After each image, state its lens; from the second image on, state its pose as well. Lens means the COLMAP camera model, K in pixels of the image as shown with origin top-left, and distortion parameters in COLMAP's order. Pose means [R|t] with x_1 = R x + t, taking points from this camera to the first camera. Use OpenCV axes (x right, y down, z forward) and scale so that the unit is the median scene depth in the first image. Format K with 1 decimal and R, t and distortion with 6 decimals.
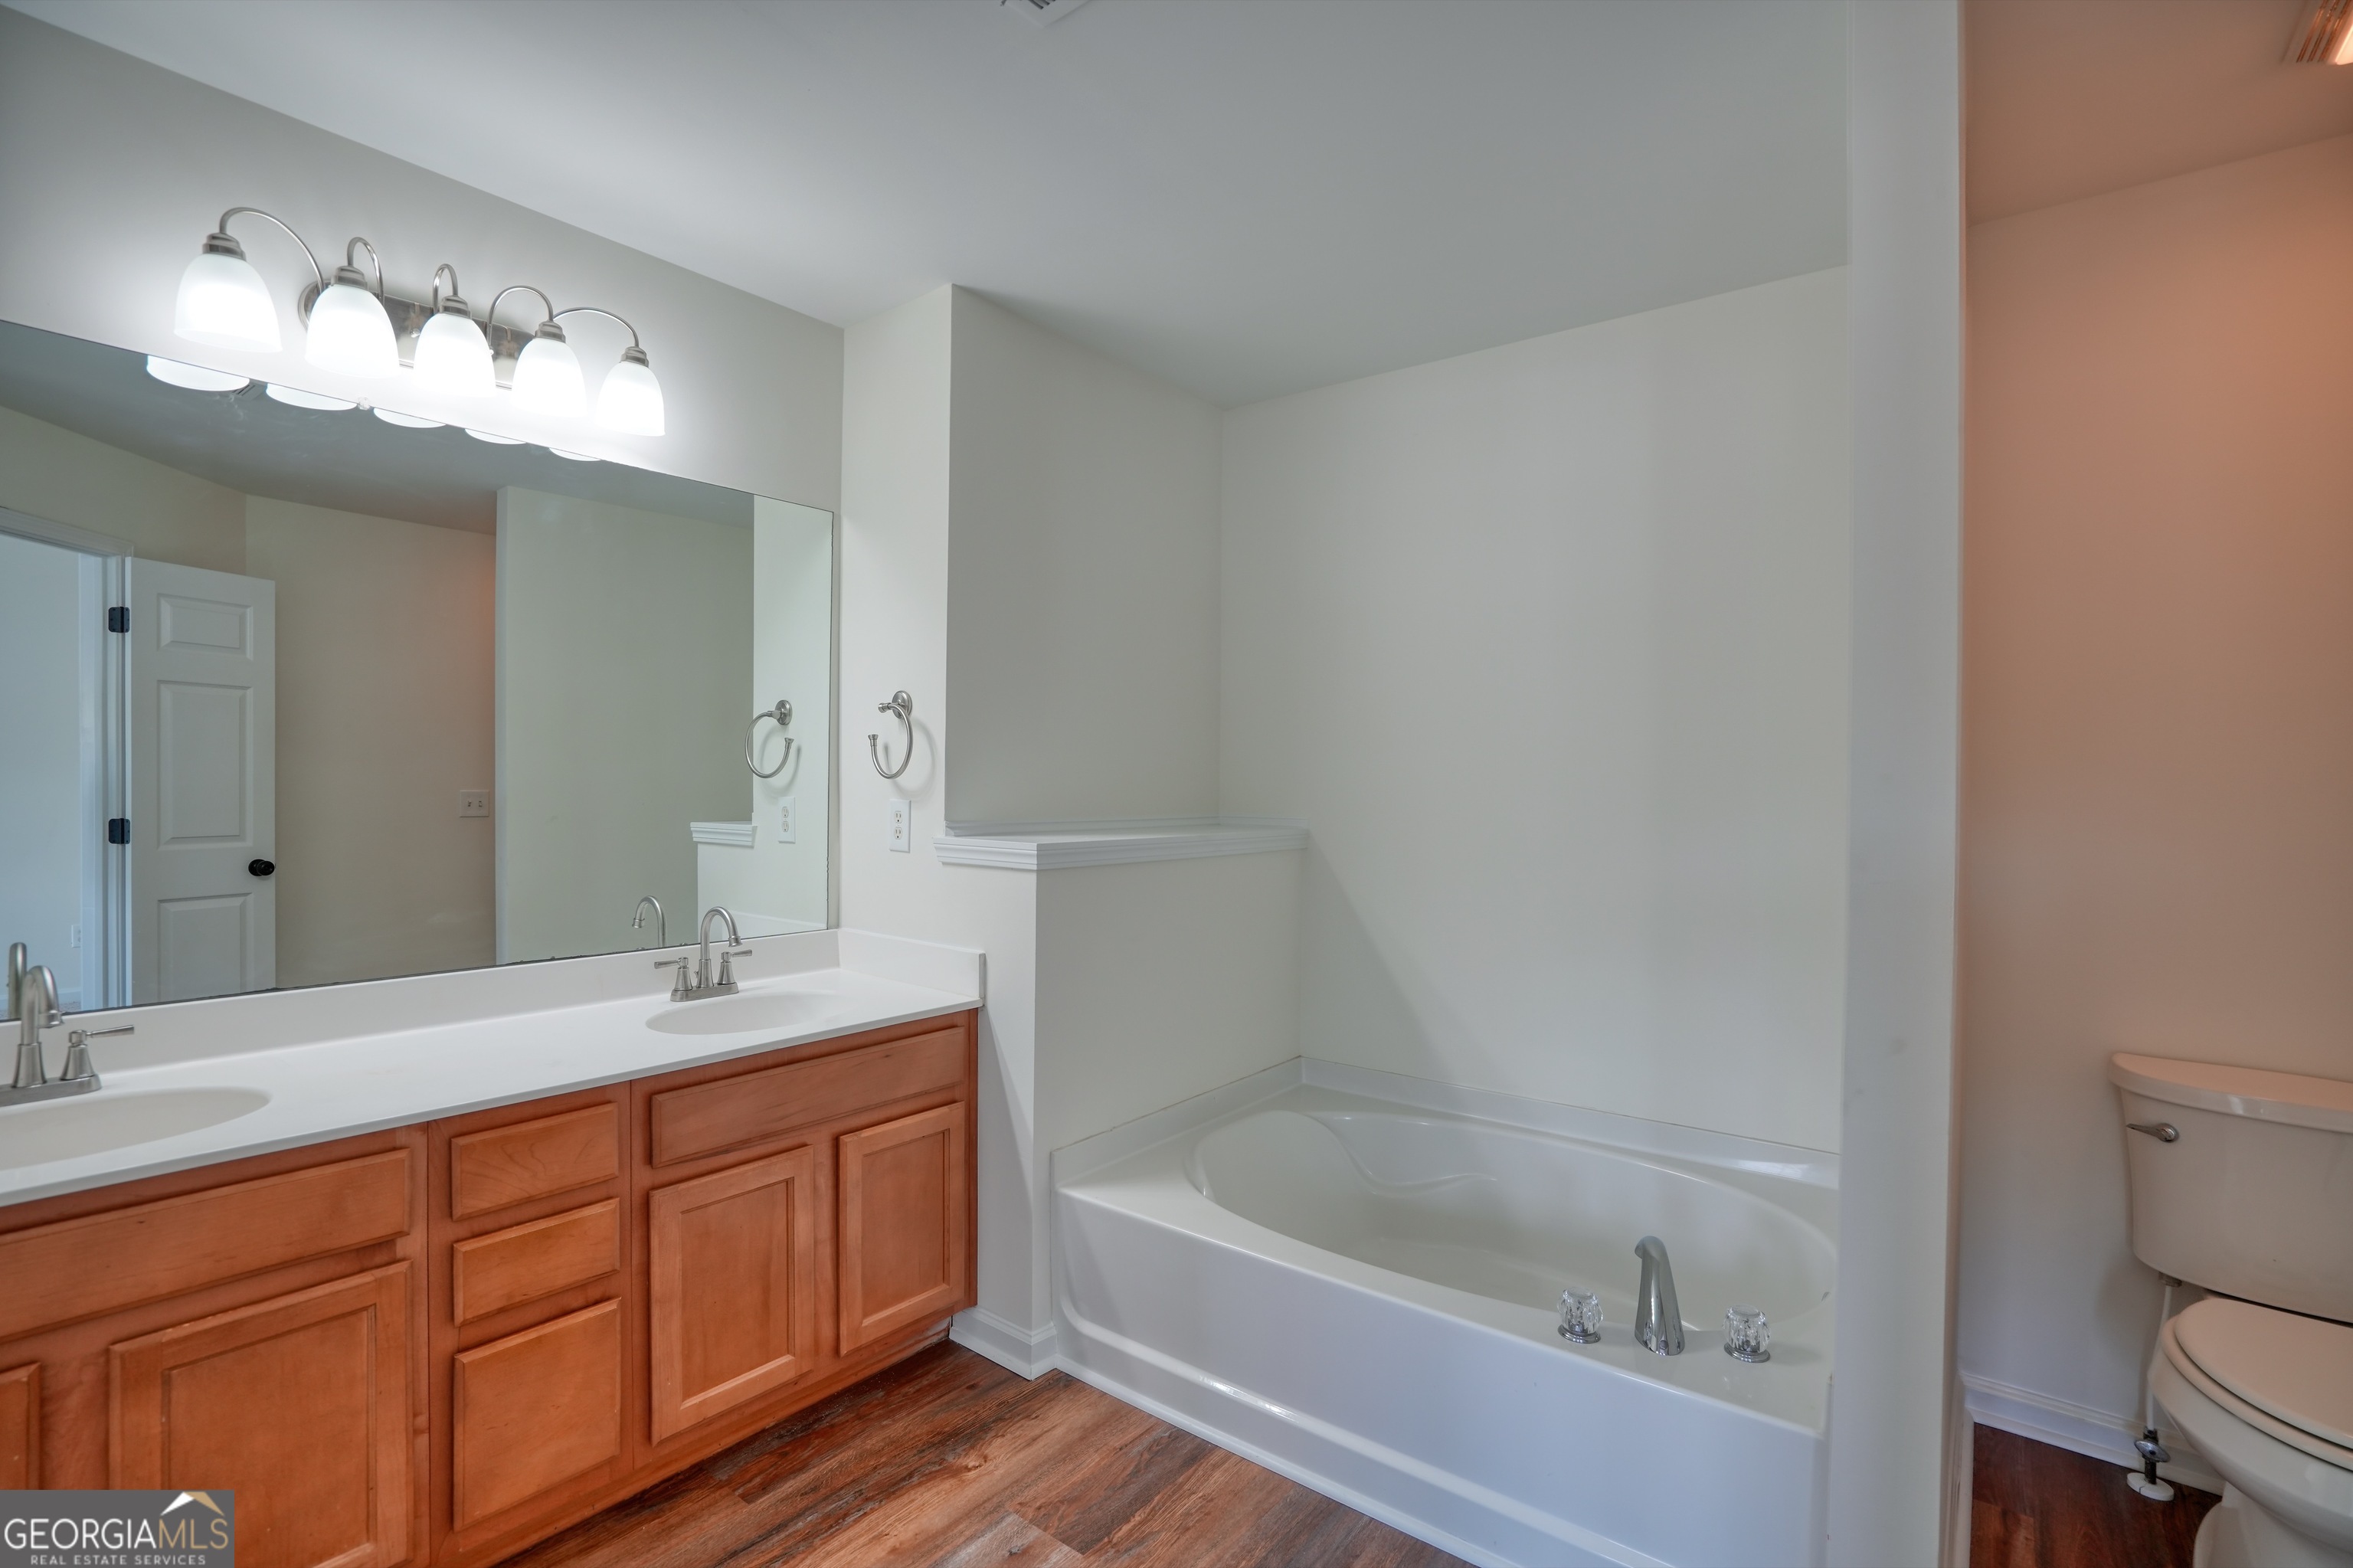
lens RADIAL K [[1085.6, 0, 1172.4], [0, 1085.6, 777.4], [0, 0, 1]] dist [-0.064765, 0.028443]
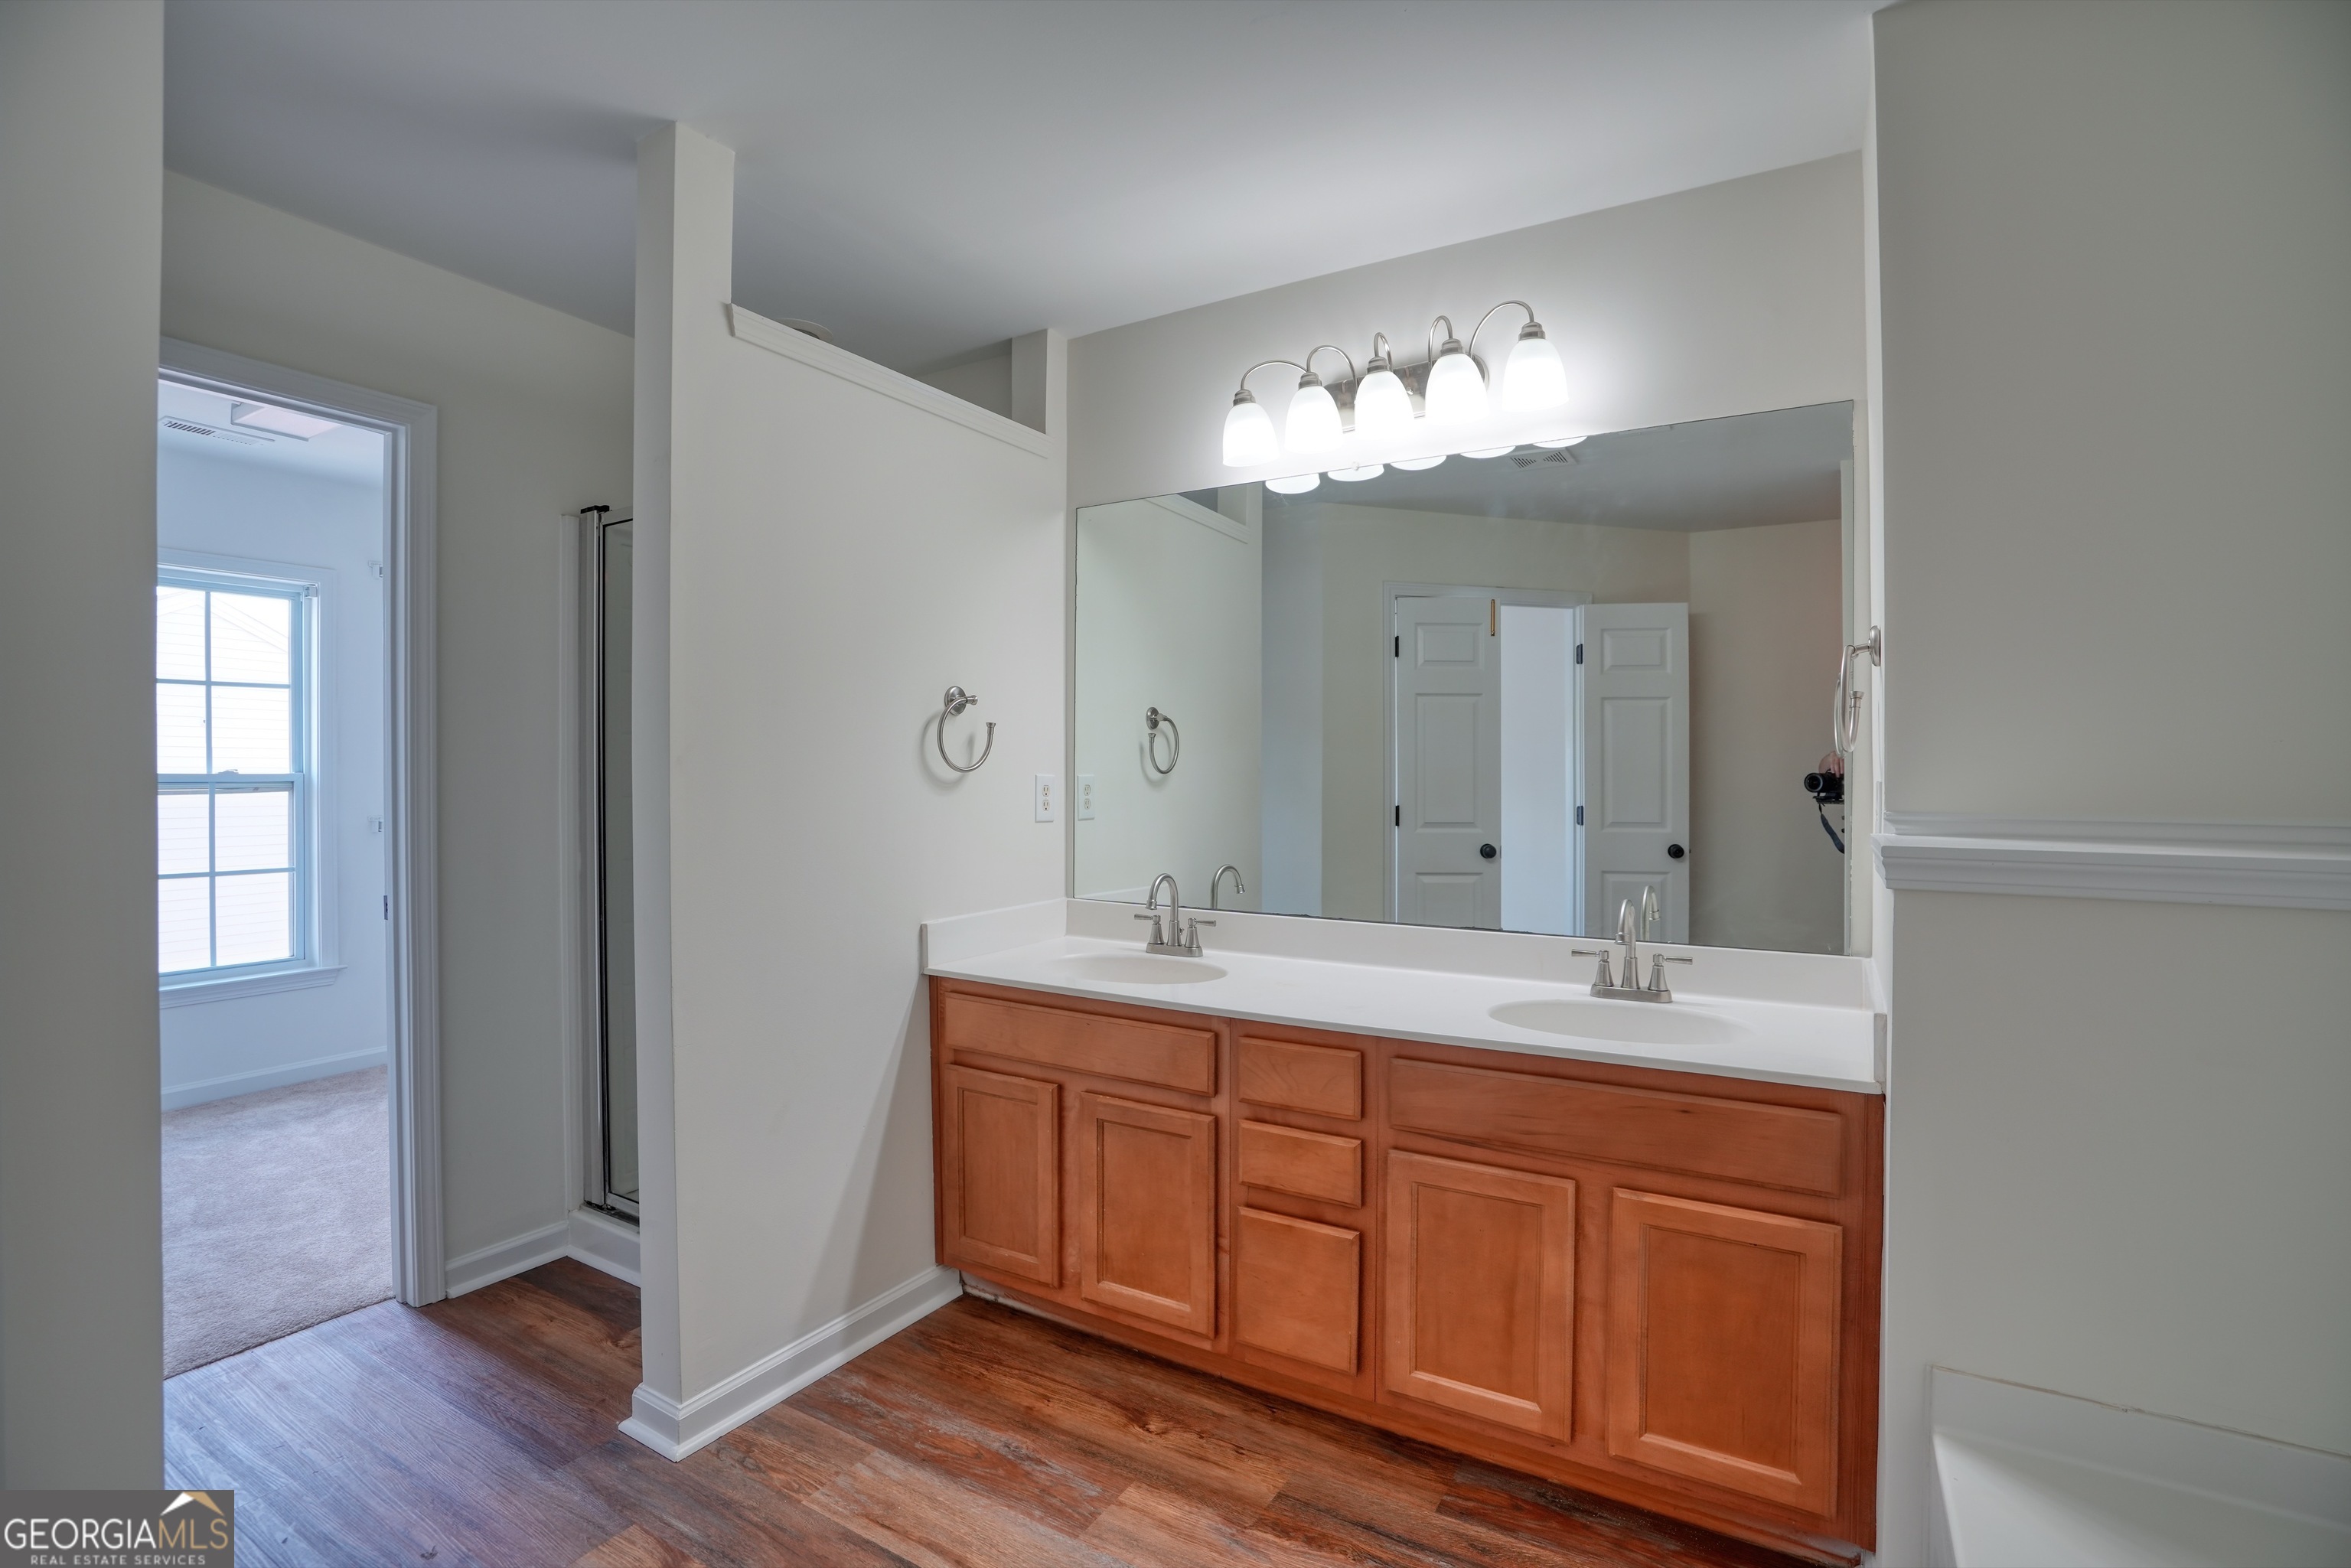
lens RADIAL K [[1083.5, 0, 1181.7], [0, 1083.5, 790.0], [0, 0, 1]] dist [-0.050277, 0.029181]
pose [[0.137746, 0.002195, -0.990465, 0.495455], [-0.000711, 0.999998, 0.002117, 0.032216], [0.990467, 0.000412, 0.137747, 0.609106]]
